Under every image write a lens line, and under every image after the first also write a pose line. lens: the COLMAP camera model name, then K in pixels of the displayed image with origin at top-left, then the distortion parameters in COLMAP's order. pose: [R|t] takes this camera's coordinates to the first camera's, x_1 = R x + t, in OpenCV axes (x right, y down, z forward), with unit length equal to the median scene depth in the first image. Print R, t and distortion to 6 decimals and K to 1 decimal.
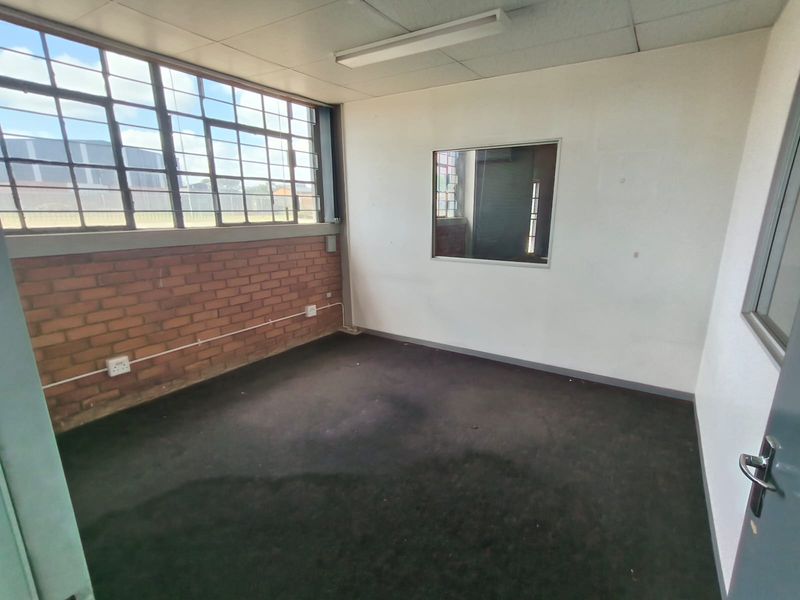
lens RADIAL K [[393.6, 0, 404.0], [0, 393.6, 302.9], [0, 0, 1]] dist [0.007187, 0.000234]
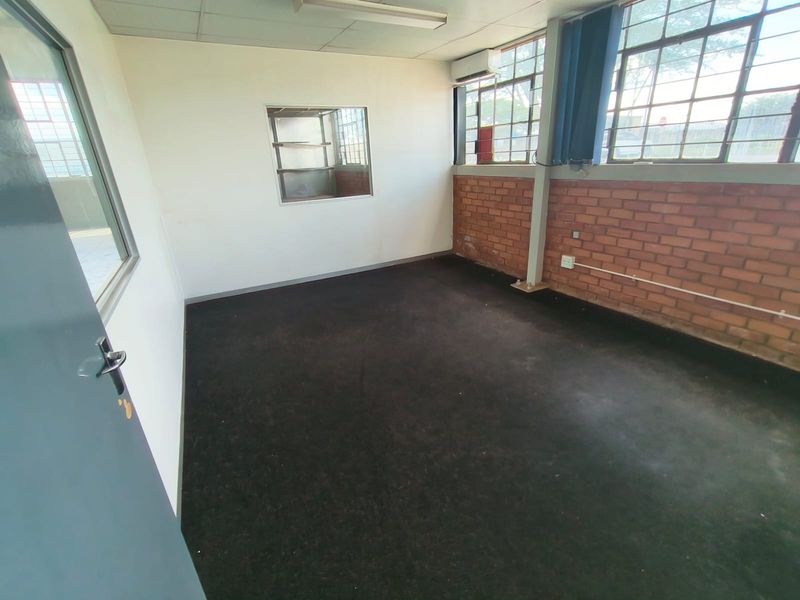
lens RADIAL K [[366.5, 0, 402.7], [0, 366.5, 300.9], [0, 0, 1]] dist [0.001454, -0.000016]
pose [[-0.456655, 0.346183, -0.819526, 0.822785], [-0.163781, 0.872726, 0.459918, -0.275583], [0.874438, 0.344246, -0.341836, 1.162647]]
